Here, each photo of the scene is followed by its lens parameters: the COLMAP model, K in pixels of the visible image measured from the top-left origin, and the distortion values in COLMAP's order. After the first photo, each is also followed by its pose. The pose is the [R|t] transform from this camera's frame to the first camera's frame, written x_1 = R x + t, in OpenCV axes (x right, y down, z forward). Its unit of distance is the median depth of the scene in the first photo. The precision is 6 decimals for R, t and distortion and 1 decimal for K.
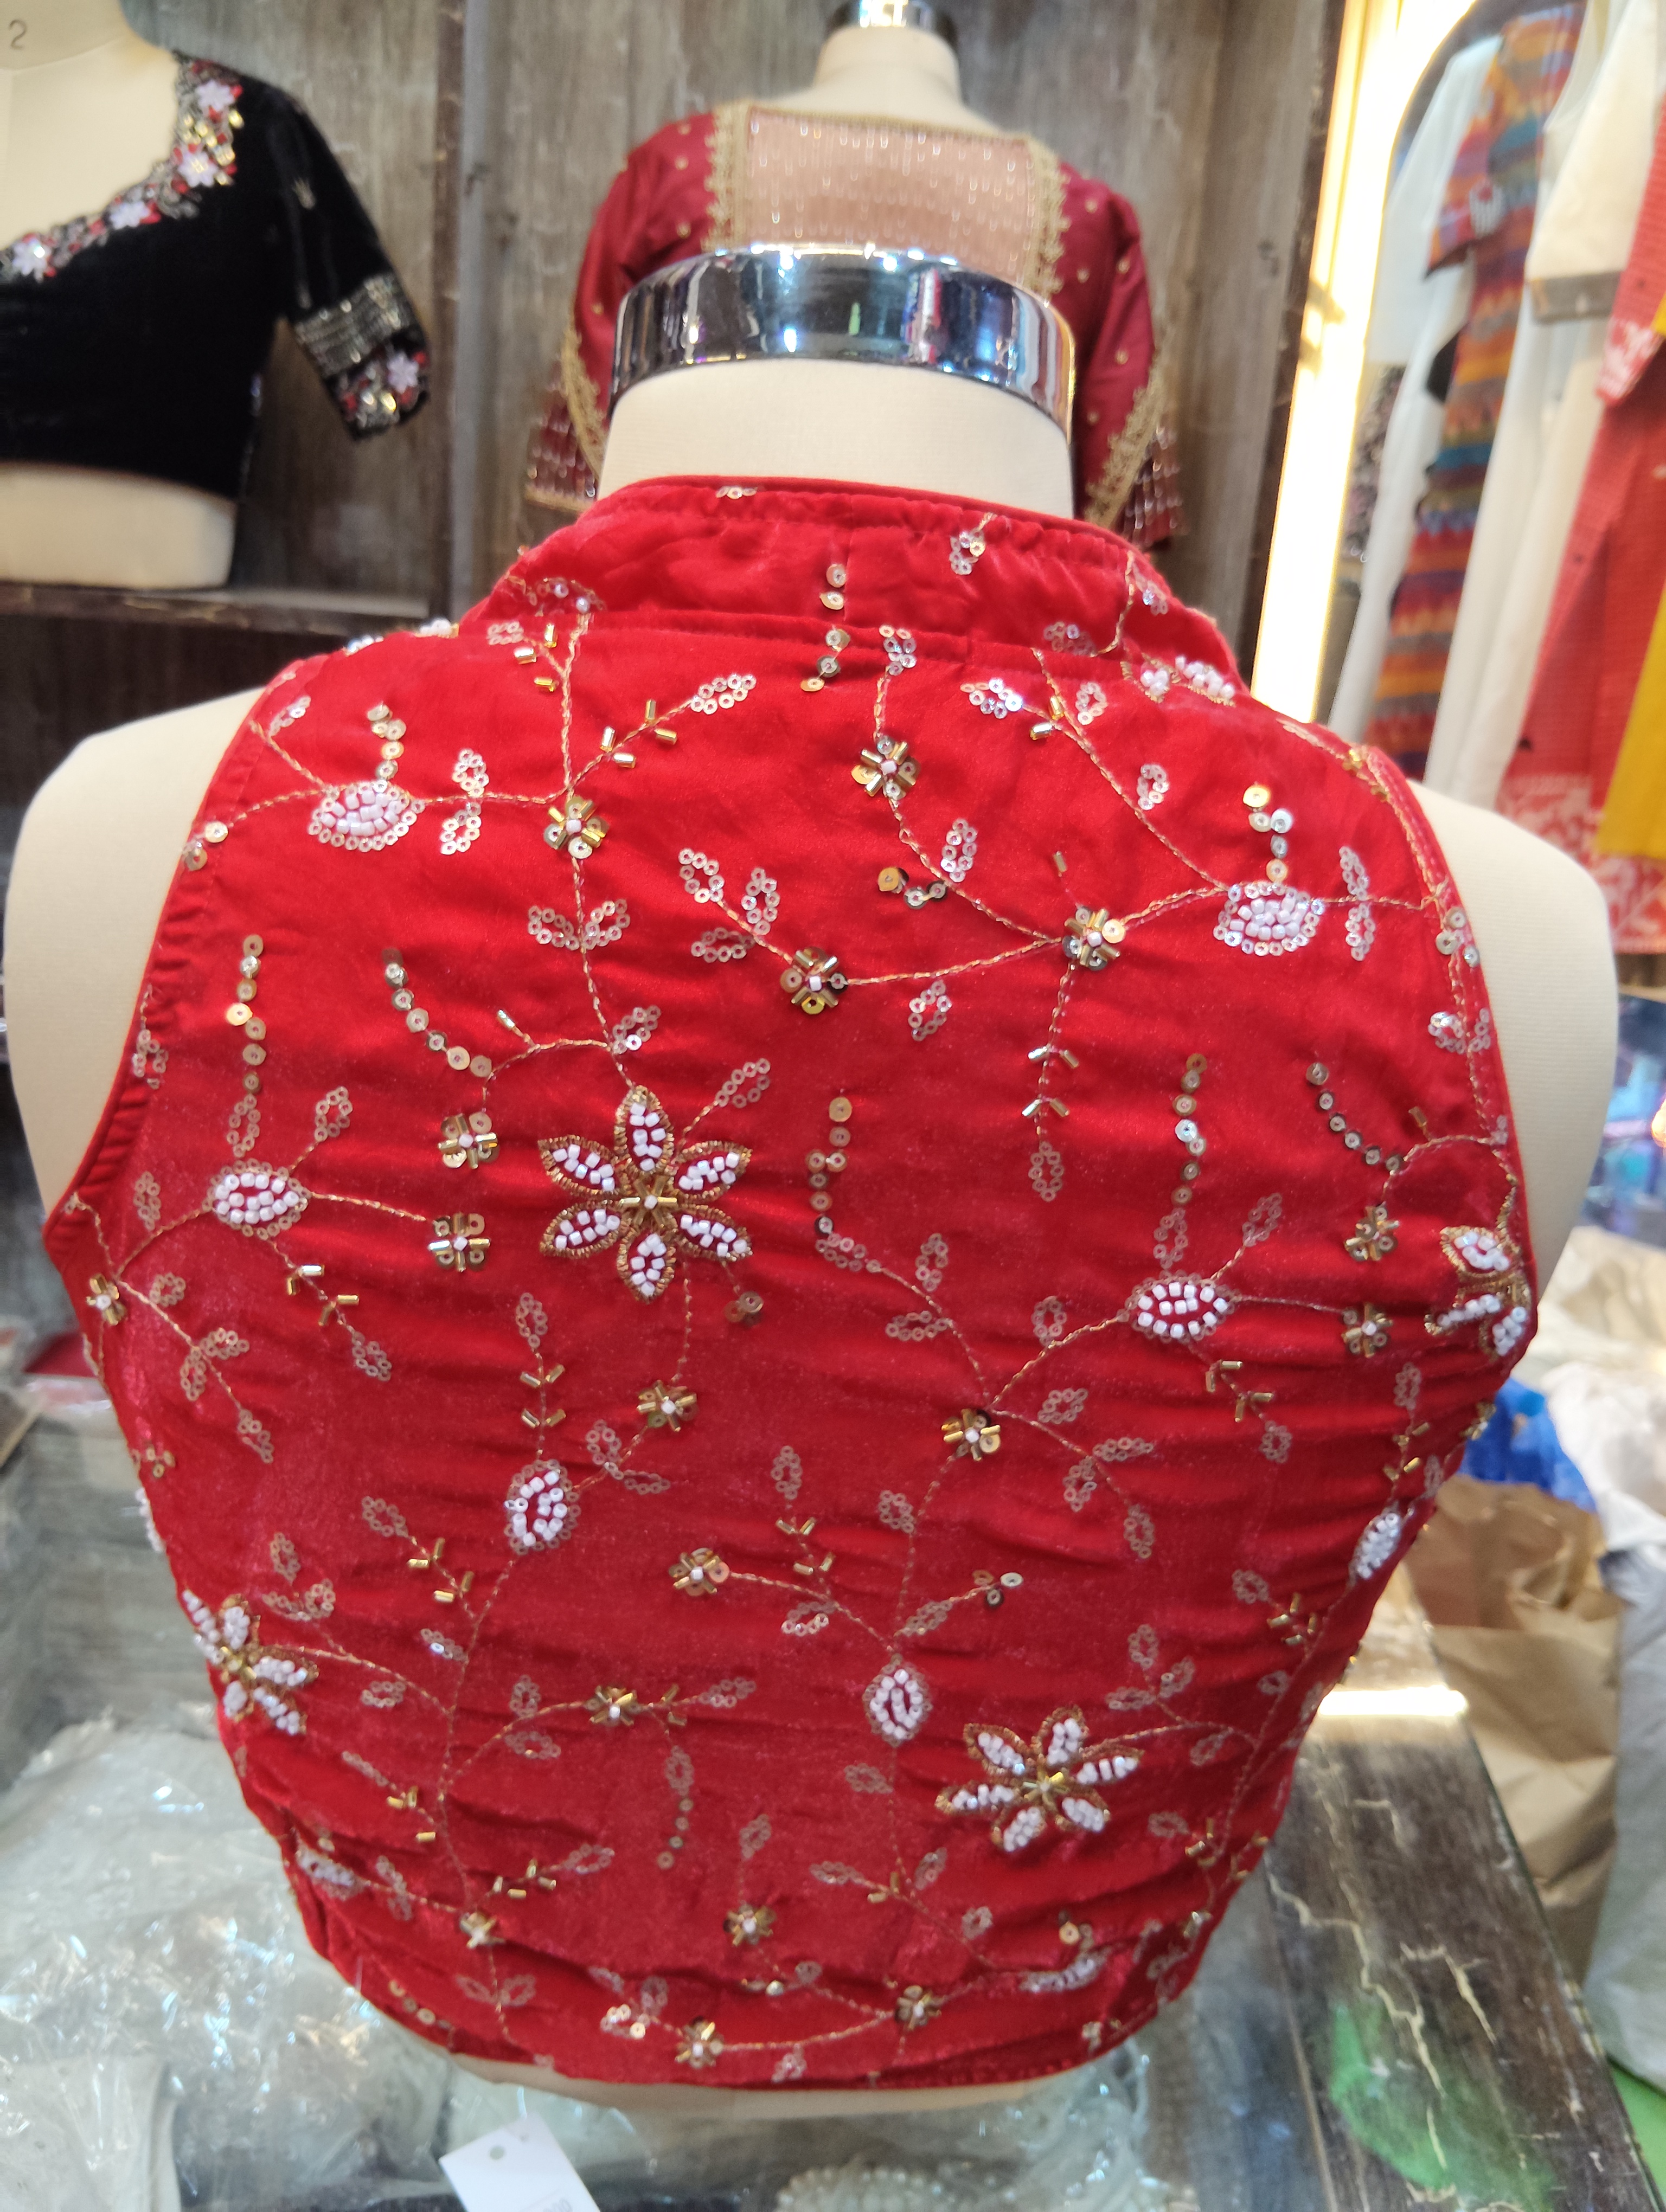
lens RADIAL K [[1828.0, 0, 860.6], [0, 1828.0, 1113.4], [0, 0, 1]] dist [0.021106, -0.108878]
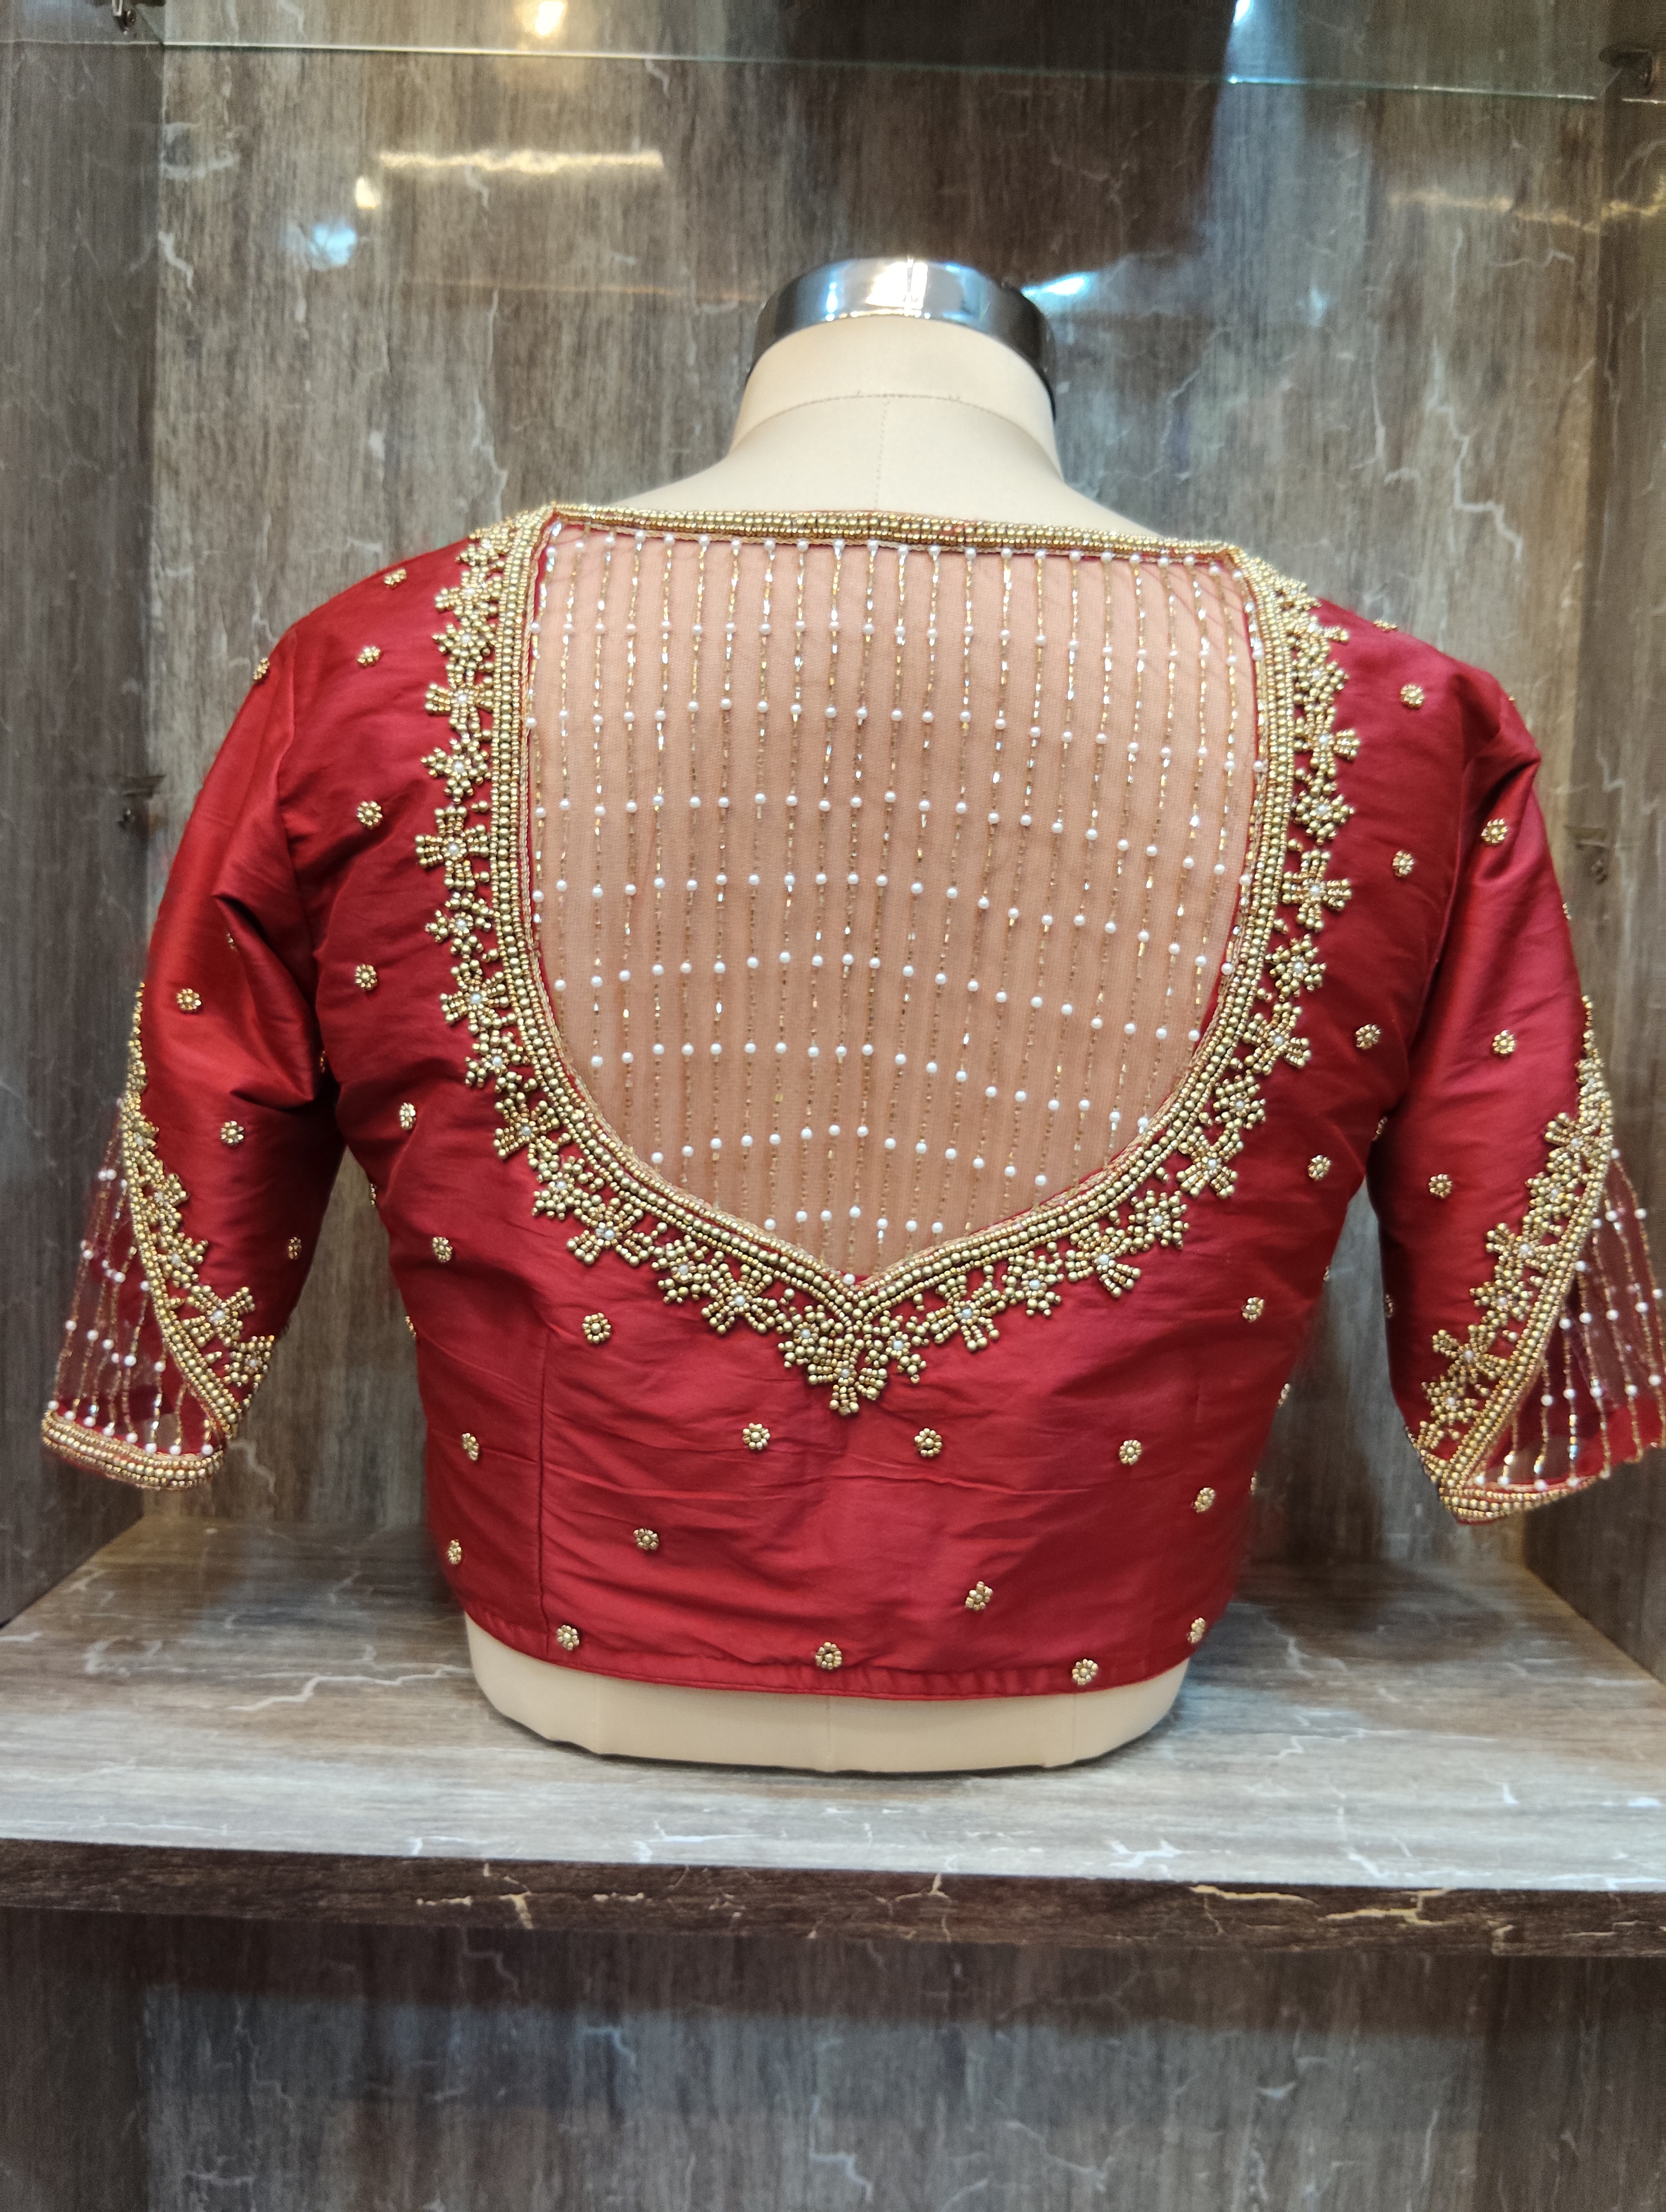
lens RADIAL K [[1828.0, 0, 837.2], [0, 1828.0, 1090.1], [0, 0, 1]] dist [0.021106, -0.108878]
pose [[0.995938, -0.037566, -0.081827, 0.031921], [0.016072, 0.968380, -0.248962, -0.318785], [0.088592, 0.246636, 0.965050, 0.629754]]
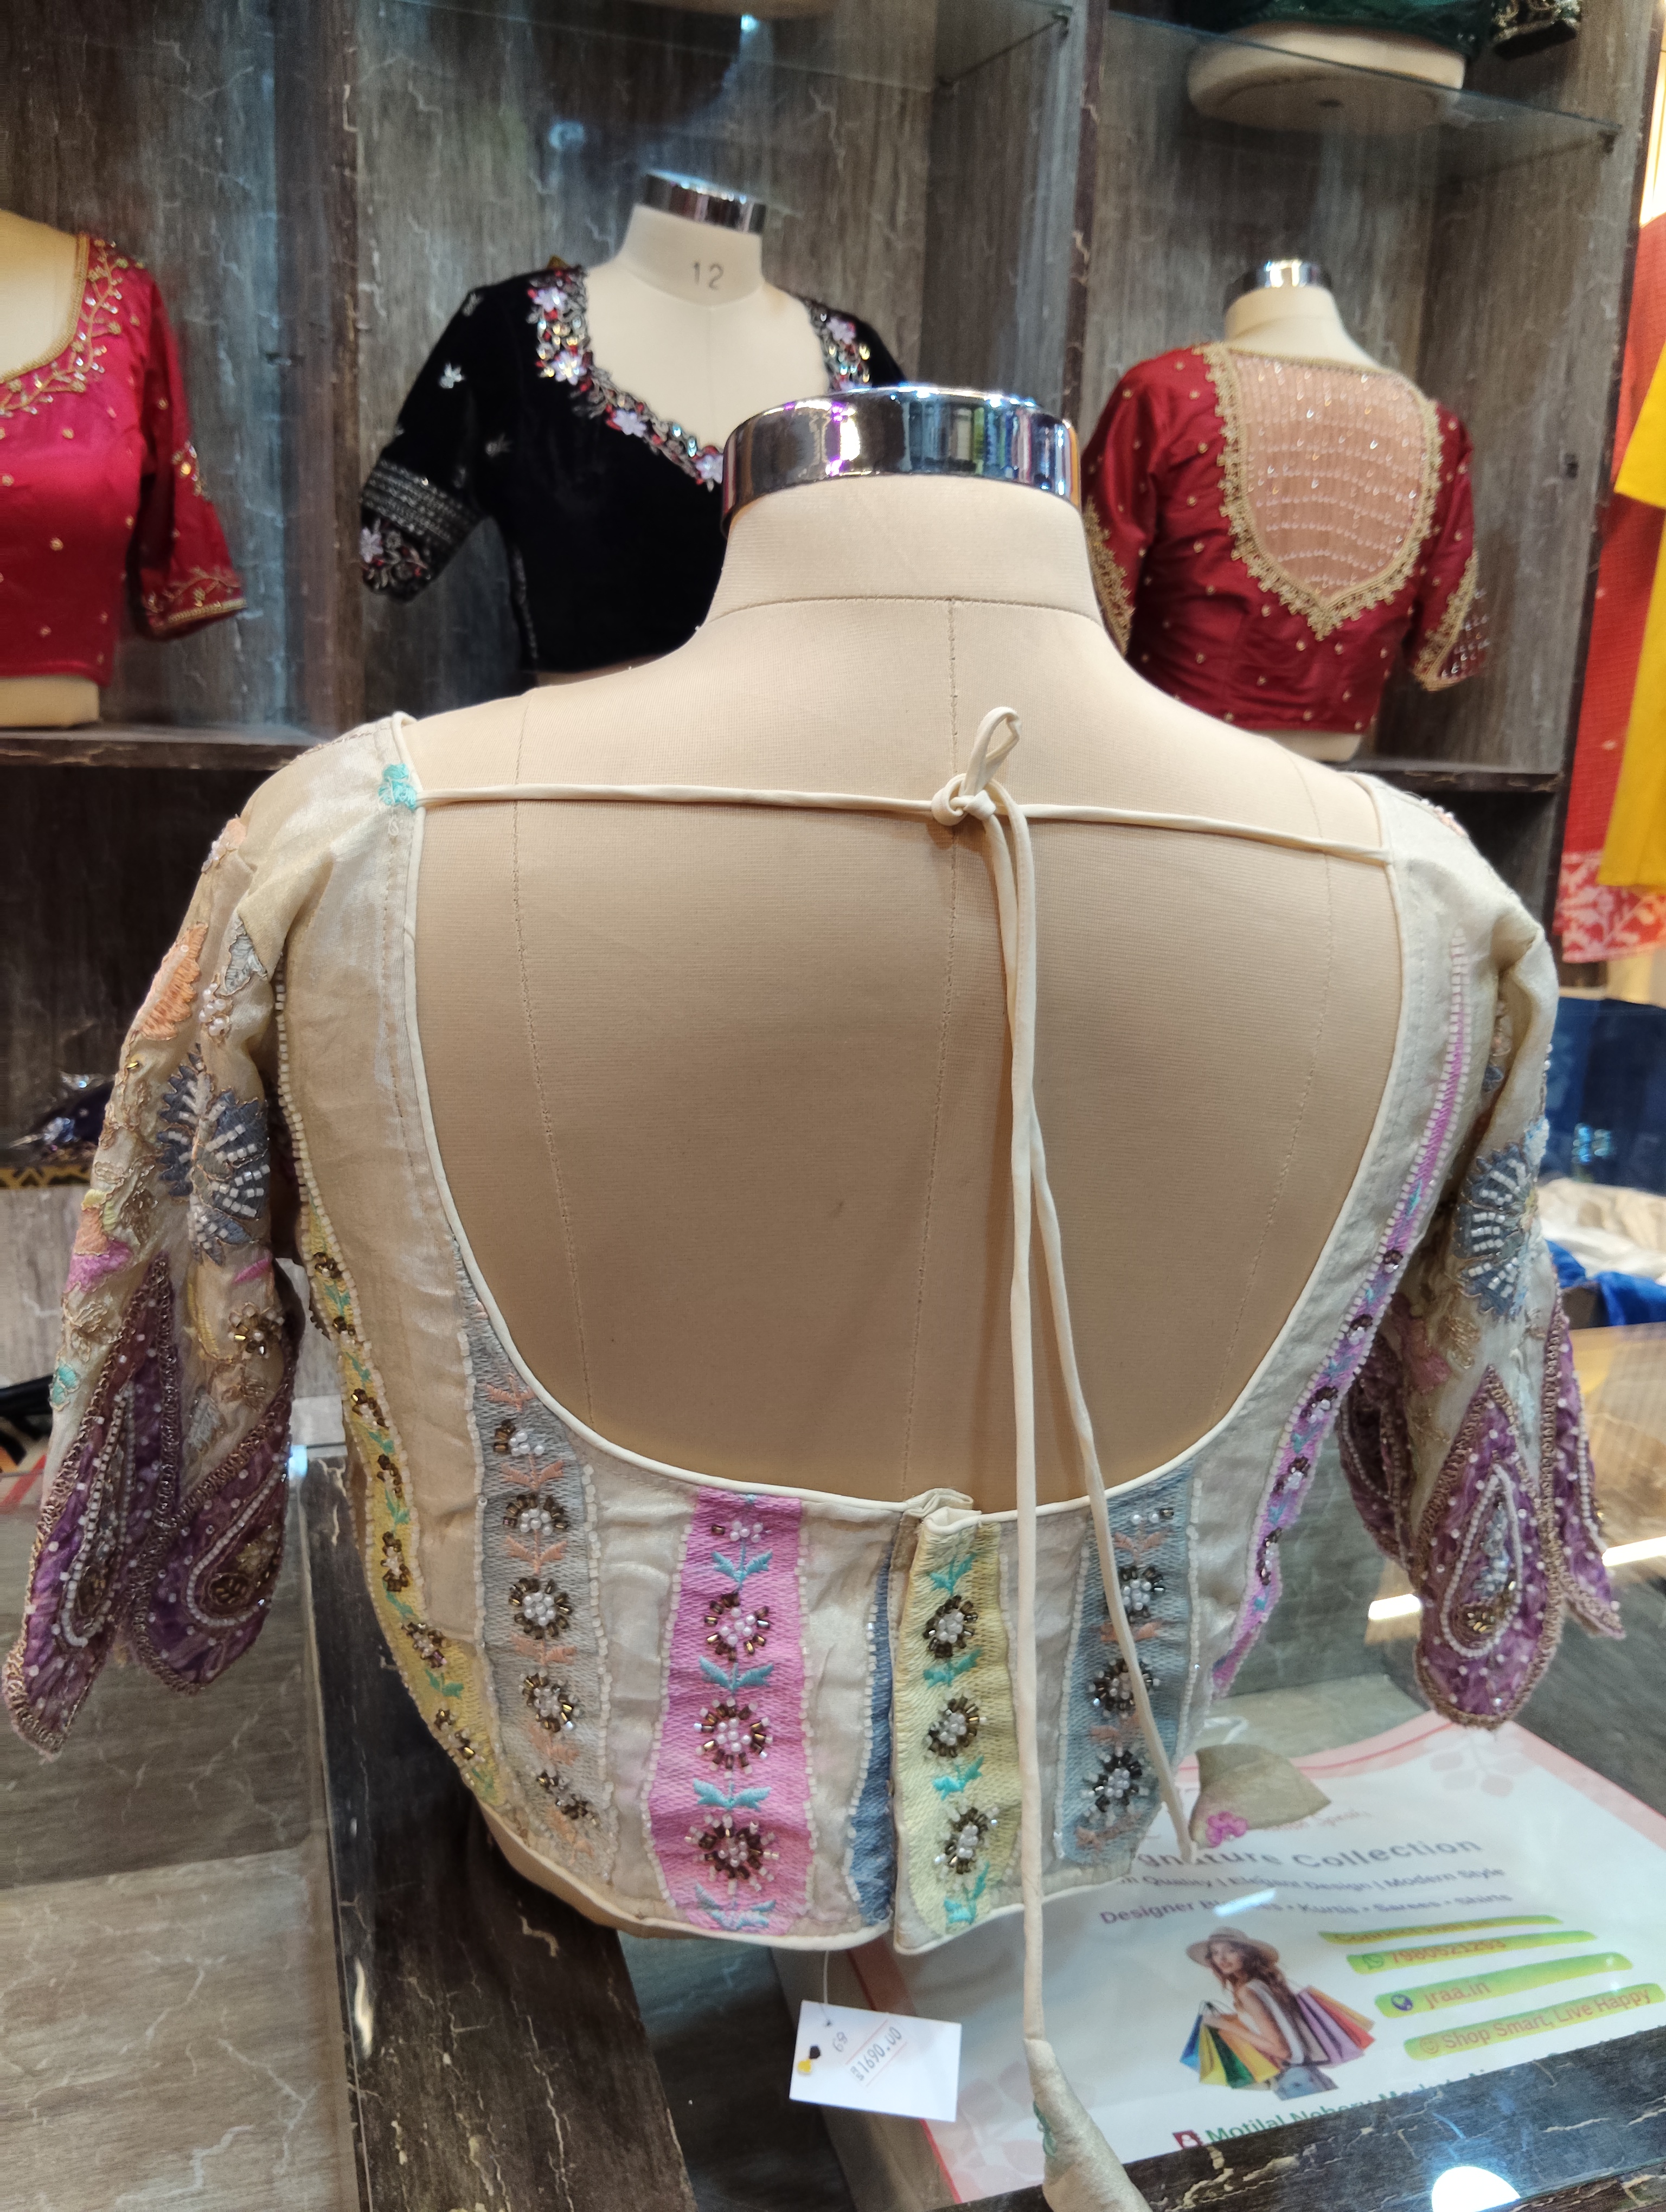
lens RADIAL K [[1828.0, 0, 815.2], [0, 1828.0, 1091.6], [0, 0, 1]] dist [0.021106, -0.108878]
pose [[0.947964, -0.112204, 0.297952, -0.754399], [0.128343, 0.991108, -0.035101, -0.034150], [-0.291364, 0.071515, 0.953935, -0.087385]]
